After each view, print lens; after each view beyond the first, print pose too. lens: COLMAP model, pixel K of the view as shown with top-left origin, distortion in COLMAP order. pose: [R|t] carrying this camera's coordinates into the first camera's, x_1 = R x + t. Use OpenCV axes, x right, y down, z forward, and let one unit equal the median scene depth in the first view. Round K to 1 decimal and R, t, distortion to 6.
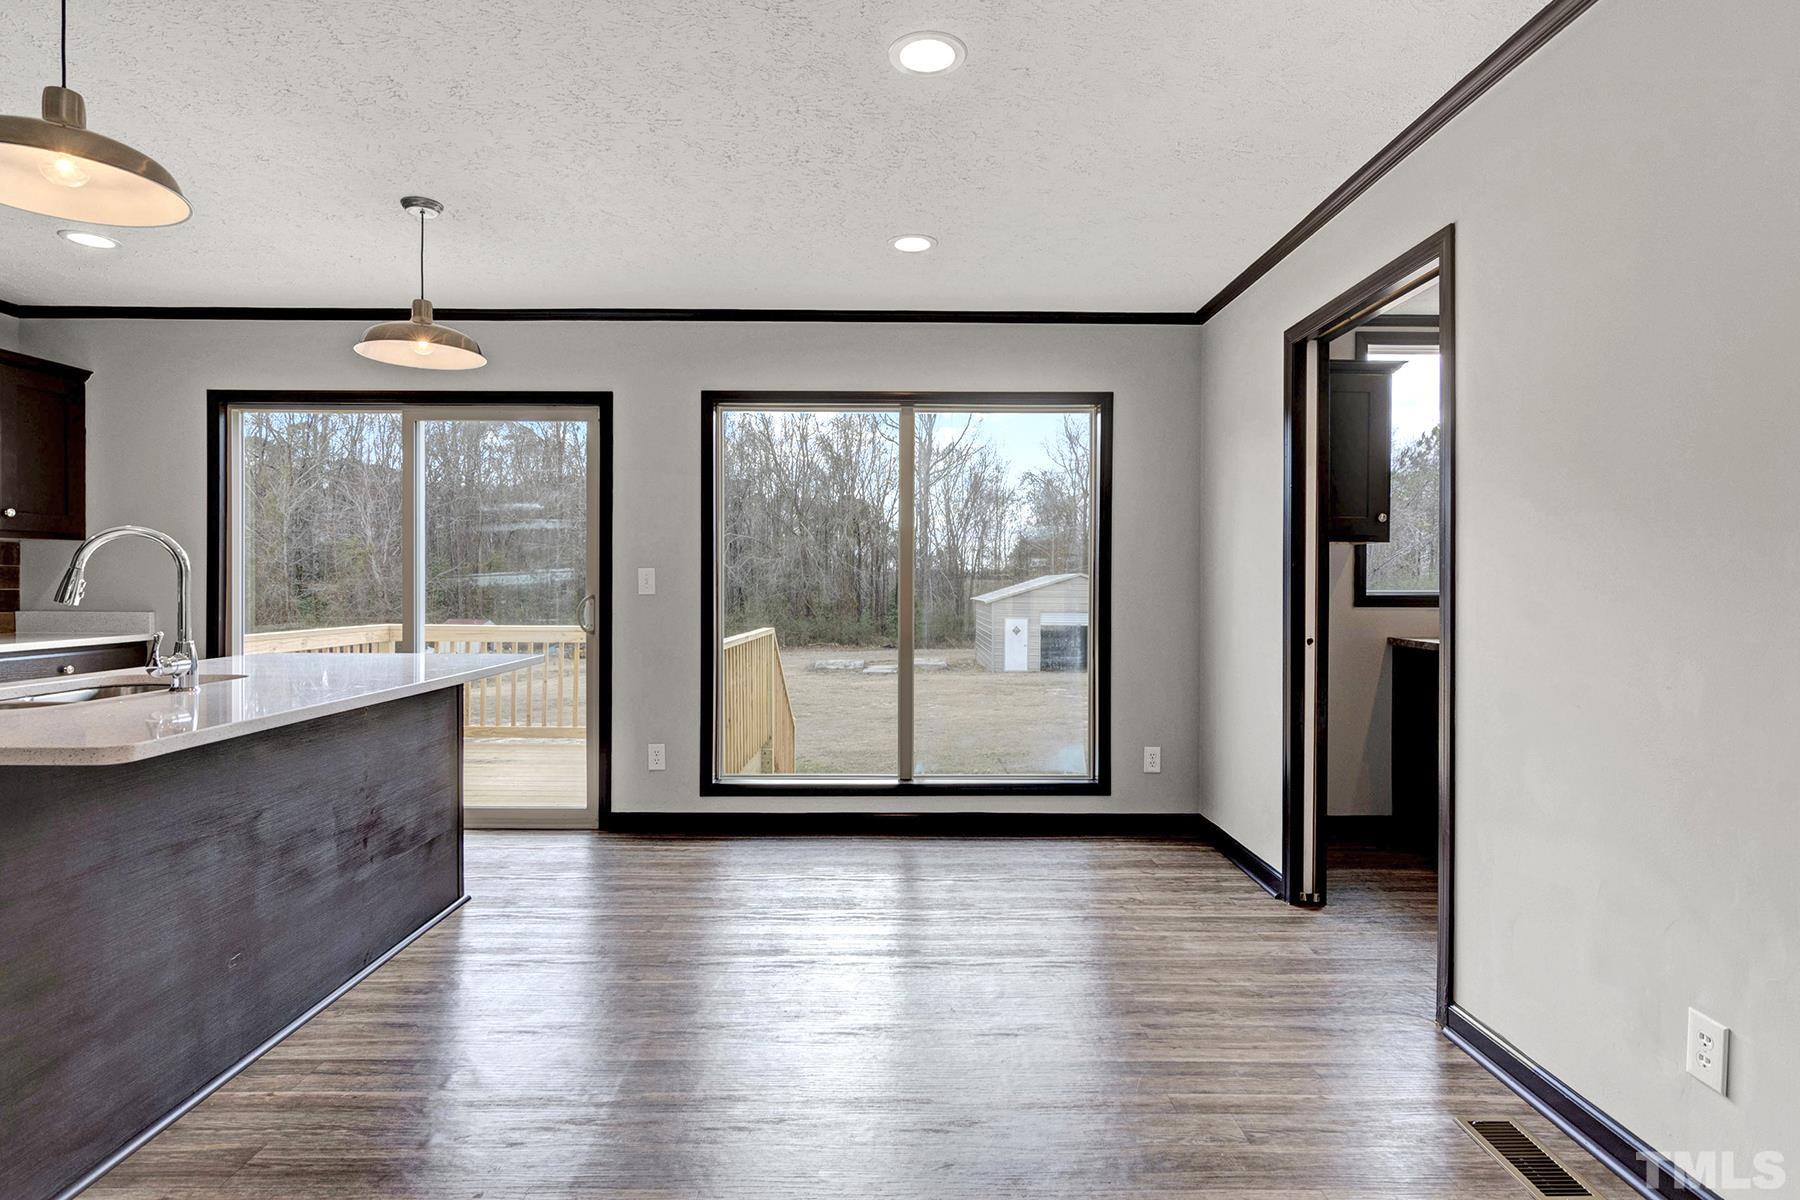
lens RADIAL K [[929.2, 0, 891.8], [0, 929.2, 591.0], [0, 0, 1]] dist [-0.002962, -0.000787]
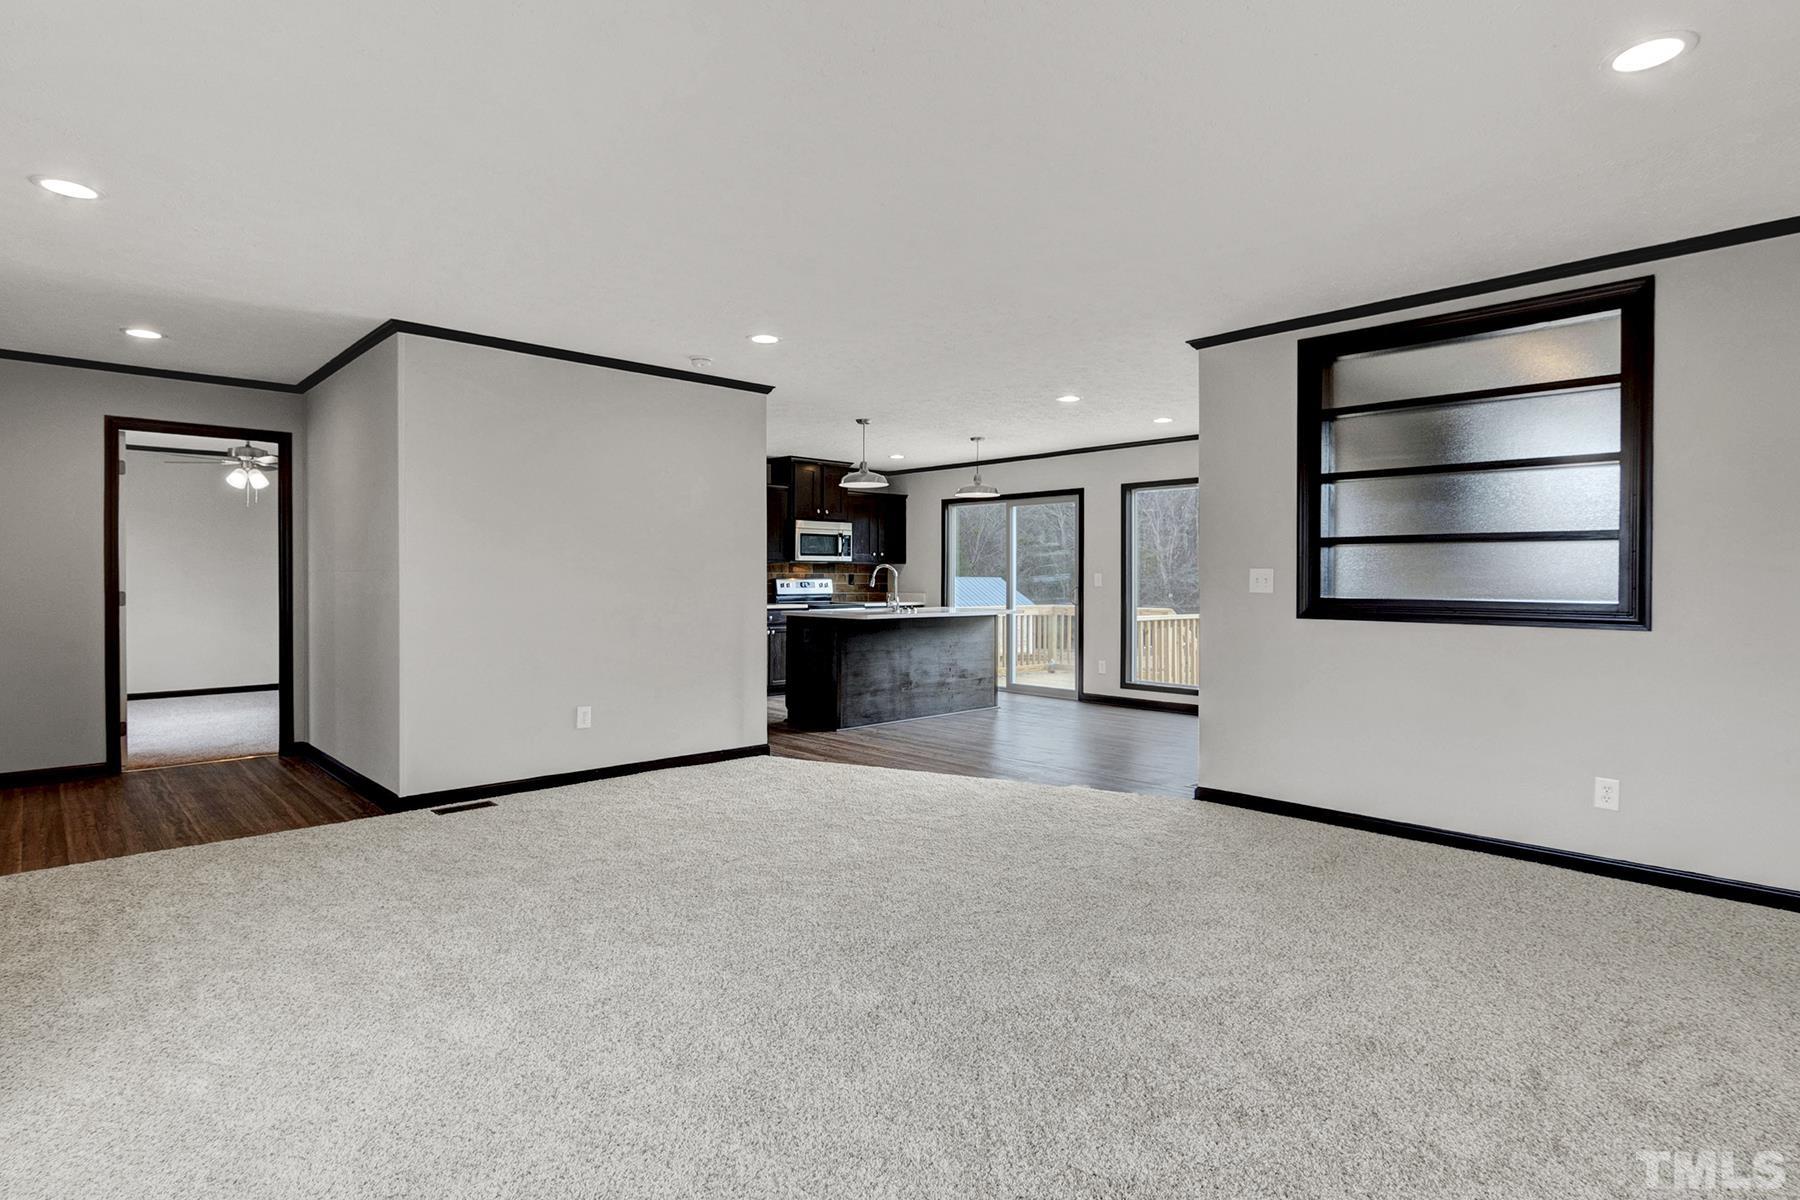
lens RADIAL K [[929.2, 0, 891.8], [0, 929.2, 591.0], [0, 0, 1]] dist [-0.002962, -0.000787]
pose [[0.682293, 0.006947, -0.731046, 0.918327], [-0.007066, 0.999971, 0.002908, 0.011079], [0.731044, 0.003181, 0.682322, -0.717685]]
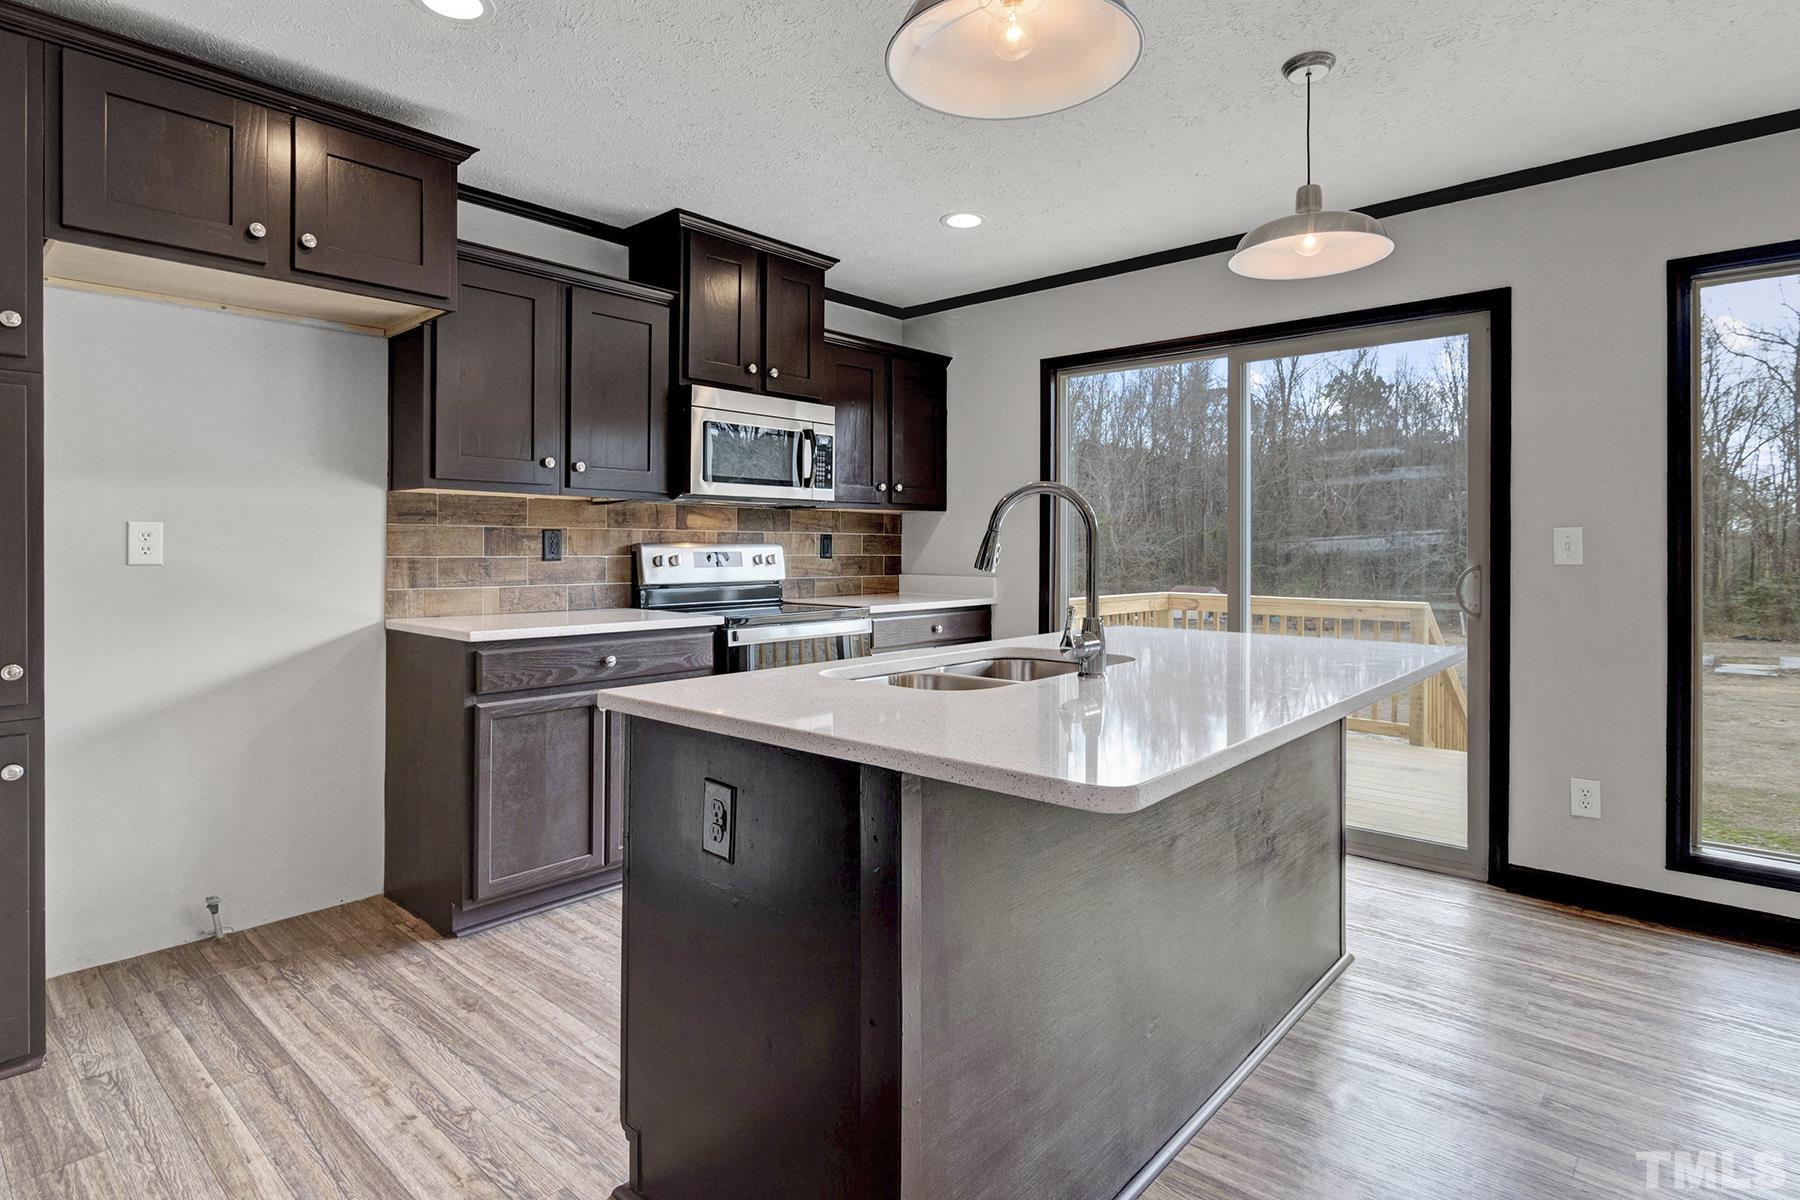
lens RADIAL K [[929.7, 0, 891.9], [0, 929.7, 562.8], [0, 0, 1]] dist [-0.002131, 0.000063]
pose [[0.742104, 0.008478, -0.670231, -0.176059], [-0.005797, 0.999964, 0.006231, 0.000528], [0.670259, -0.000739, 0.742126, 0.135690]]
